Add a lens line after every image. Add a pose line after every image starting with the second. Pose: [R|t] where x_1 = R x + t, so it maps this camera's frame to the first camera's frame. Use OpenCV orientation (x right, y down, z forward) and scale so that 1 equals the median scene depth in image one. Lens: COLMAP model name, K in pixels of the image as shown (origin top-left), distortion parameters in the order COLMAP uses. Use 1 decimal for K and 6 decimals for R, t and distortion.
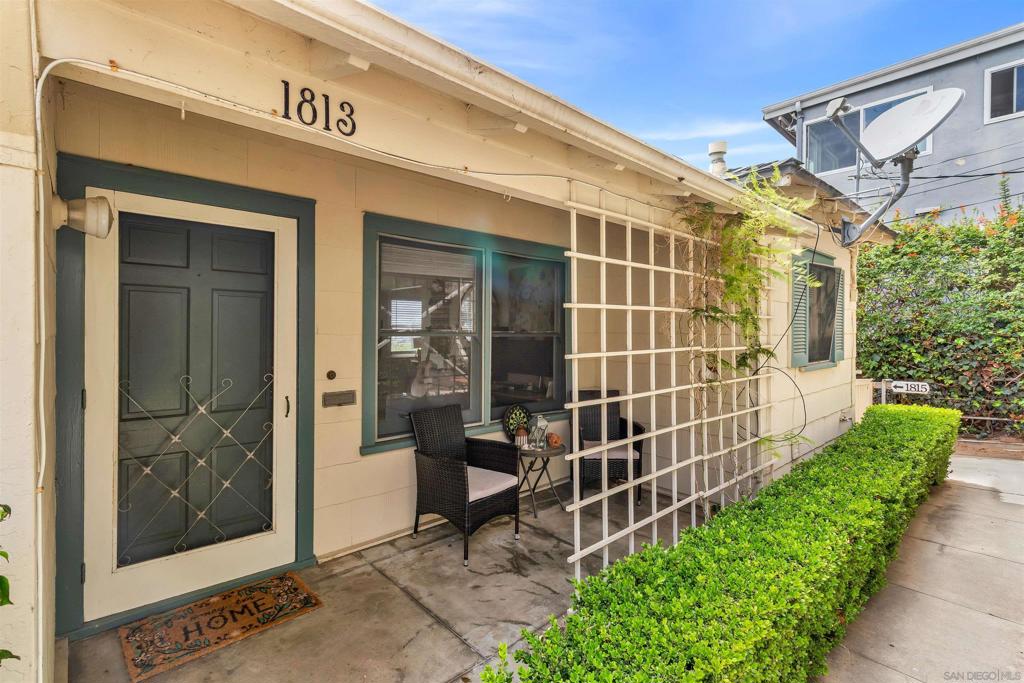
lens RADIAL K [[477.6, 0, 510.9], [0, 477.6, 336.8], [0, 0, 1]] dist [-0.001844, -0.000074]
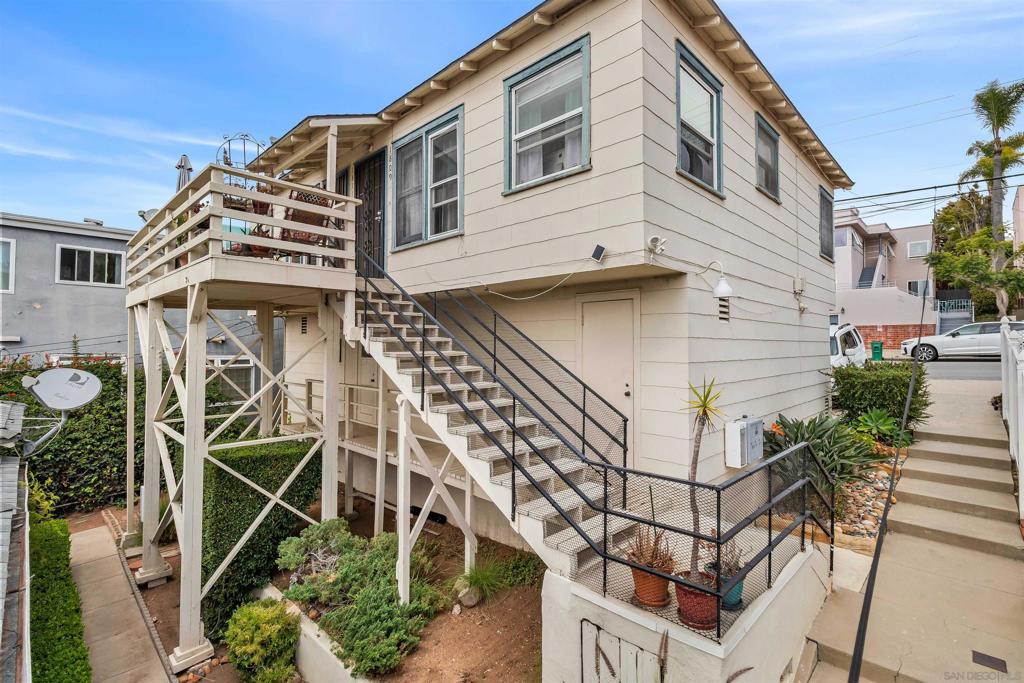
lens RADIAL K [[477.6, 0, 511.6], [0, 477.6, 337.6], [0, 0, 1]] dist [-0.001844, -0.000074]
pose [[-0.056504, 0.014913, 0.998291, -0.550799], [-0.001841, 0.999885, -0.015041, -0.323912], [-0.998401, -0.002687, -0.056470, -0.291181]]
